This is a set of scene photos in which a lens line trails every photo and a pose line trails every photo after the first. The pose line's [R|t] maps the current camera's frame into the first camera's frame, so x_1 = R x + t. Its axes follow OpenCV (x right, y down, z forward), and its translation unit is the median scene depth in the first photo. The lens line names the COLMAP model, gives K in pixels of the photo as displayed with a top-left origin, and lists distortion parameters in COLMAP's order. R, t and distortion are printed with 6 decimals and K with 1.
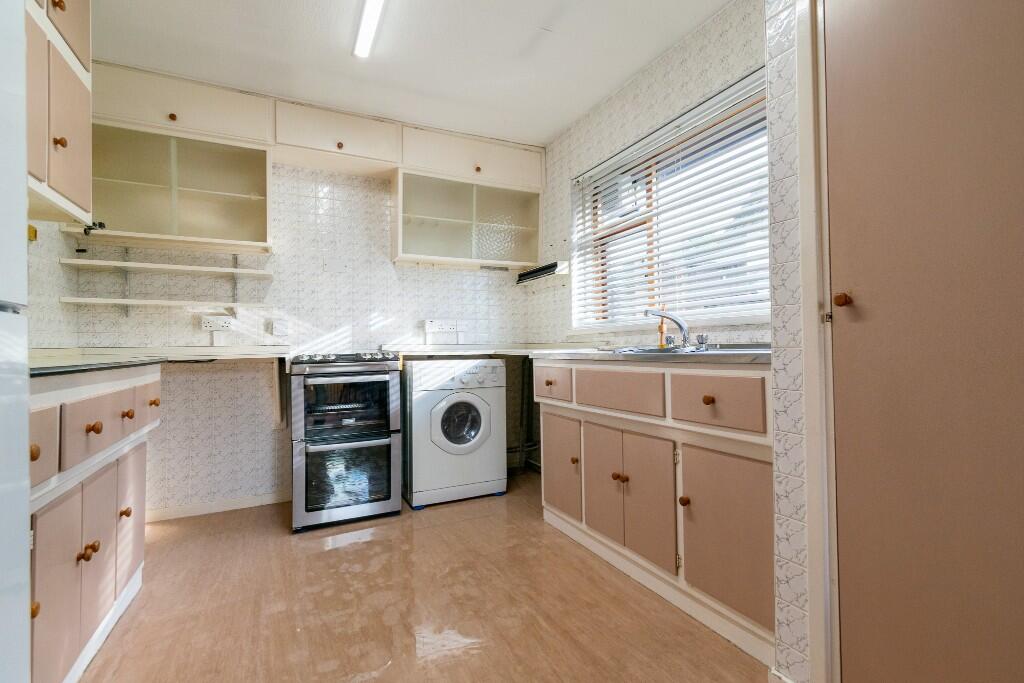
lens RADIAL K [[455.2, 0, 516.1], [0, 455.2, 336.2], [0, 0, 1]] dist [0.003921, 0.000336]
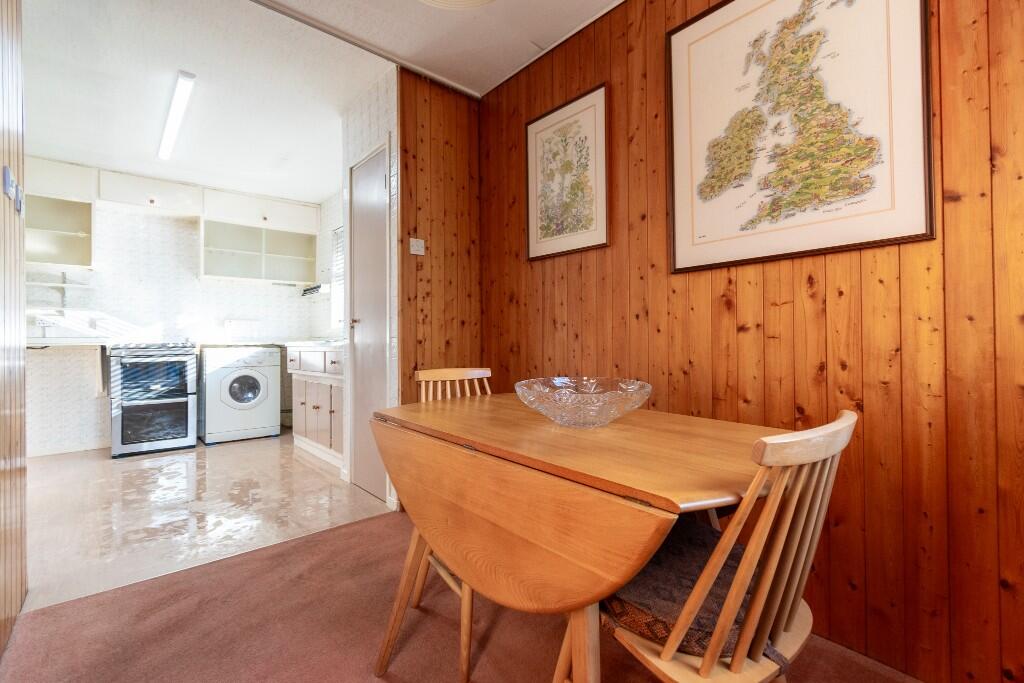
lens RADIAL K [[455.2, 0, 516.1], [0, 455.2, 336.2], [0, 0, 1]] dist [0.003921, 0.000336]
pose [[0.966919, 0.009731, 0.254899, 0.383194], [-0.012127, 0.999896, 0.007829, -0.010056], [-0.254796, -0.010661, 0.966936, -0.737528]]
